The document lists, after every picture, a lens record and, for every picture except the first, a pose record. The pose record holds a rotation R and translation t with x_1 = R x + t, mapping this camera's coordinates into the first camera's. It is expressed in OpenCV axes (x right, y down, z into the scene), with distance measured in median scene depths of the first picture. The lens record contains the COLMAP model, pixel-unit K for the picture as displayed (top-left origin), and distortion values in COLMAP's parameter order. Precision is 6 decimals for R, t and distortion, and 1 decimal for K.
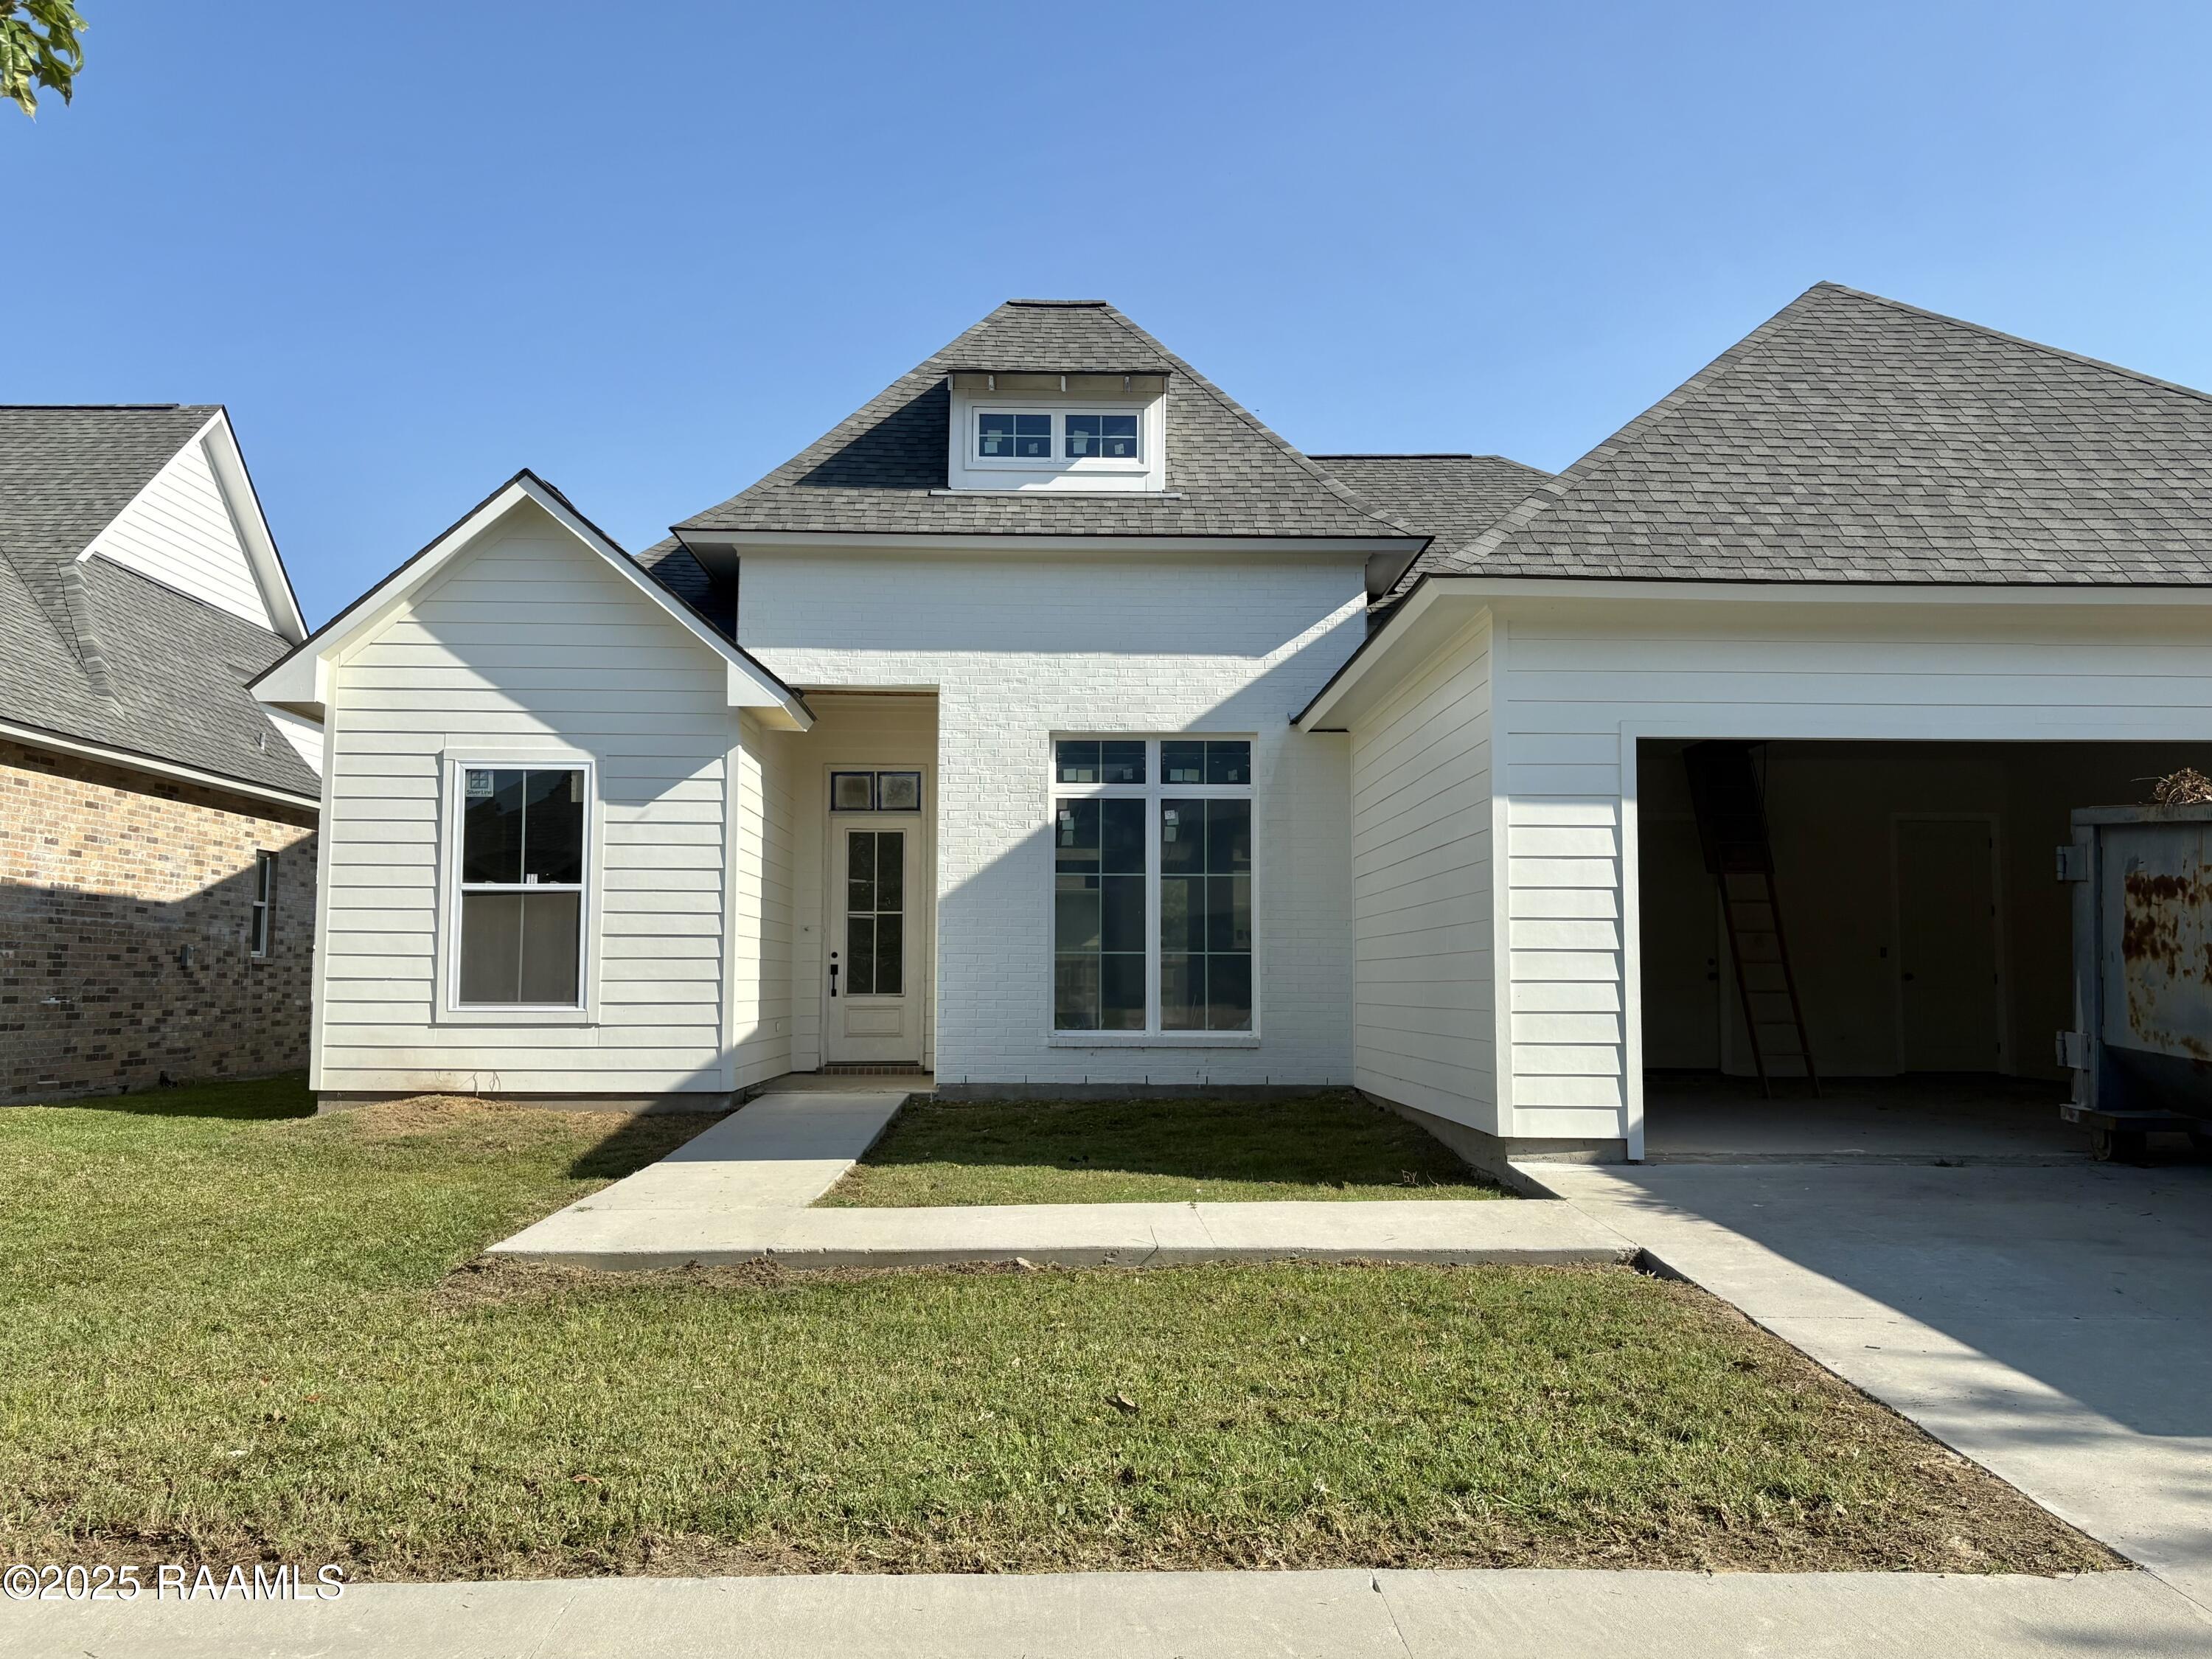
lens RADIAL K [[1805.2, 0, 1106.0], [0, 1805.2, 829.5], [0, 0, 1]] dist [0.183822, -0.413060]
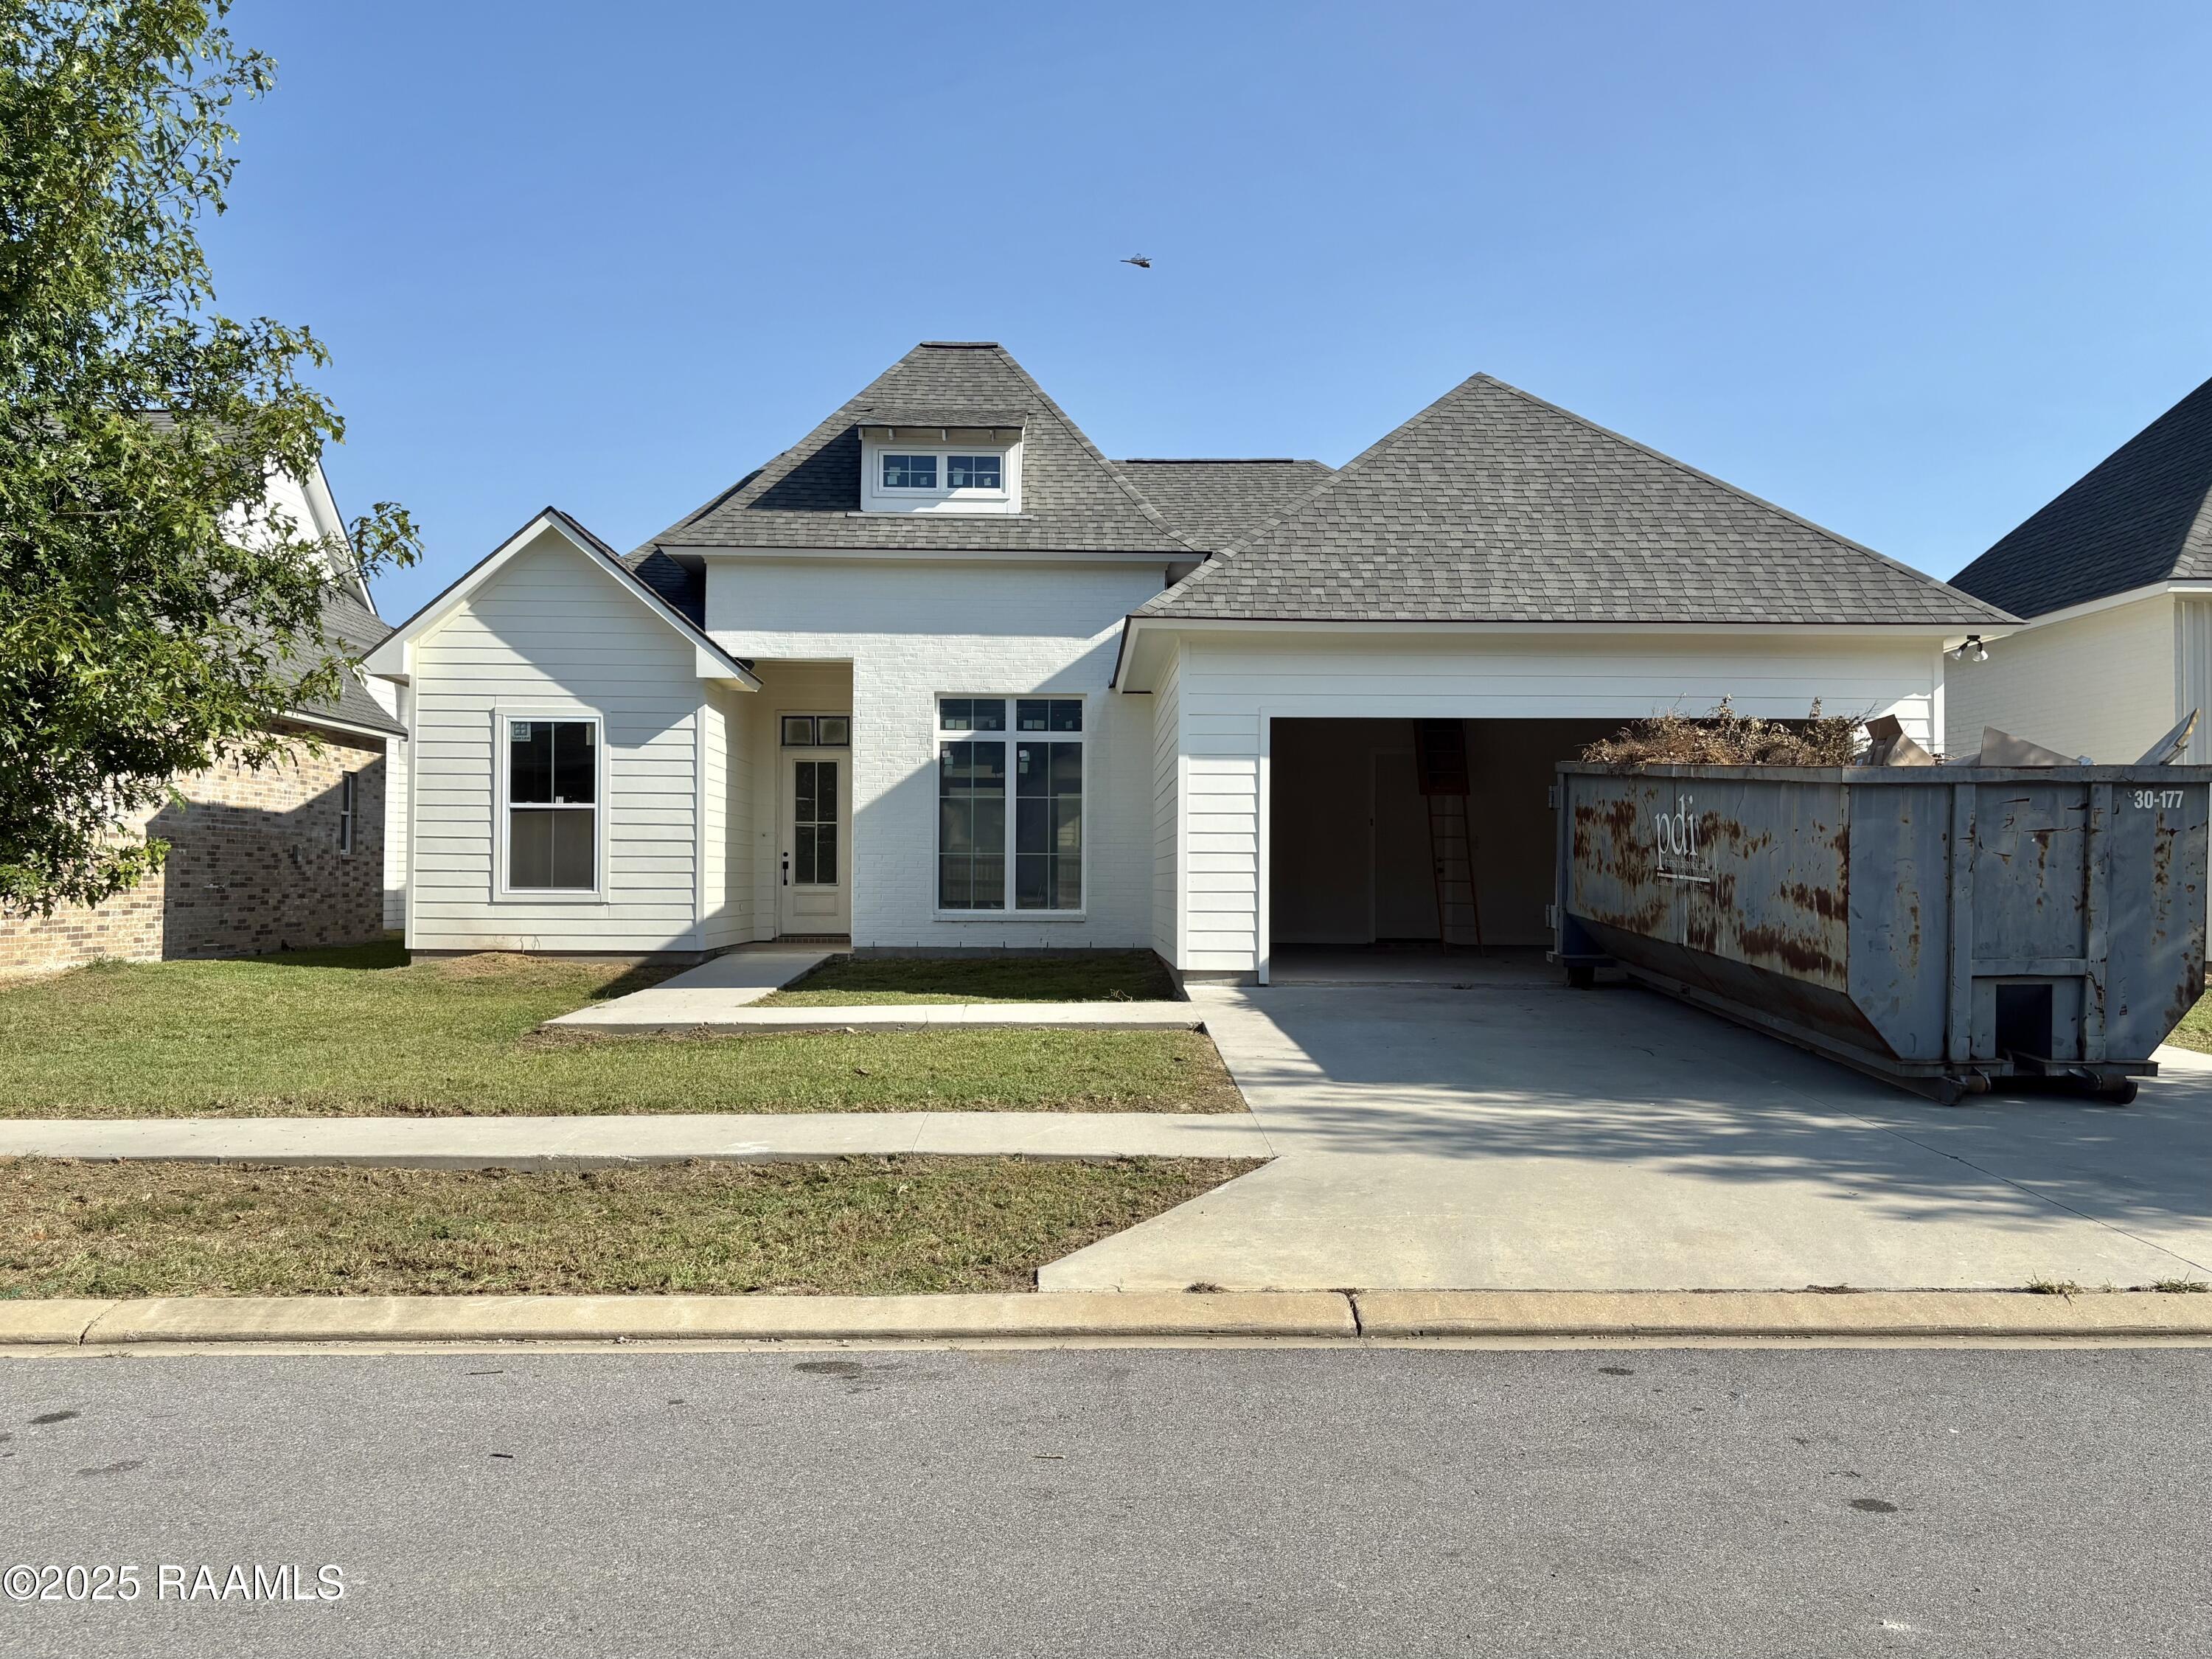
lens RADIAL K [[1805.2, 0, 1106.0], [0, 1805.2, 829.5], [0, 0, 1]] dist [0.183822, -0.413060]
pose [[0.999979, 0.001283, -0.006306, 0.108980], [-0.000924, 0.998400, 0.056543, -0.028597], [0.006369, -0.056536, 0.998380, -0.379615]]
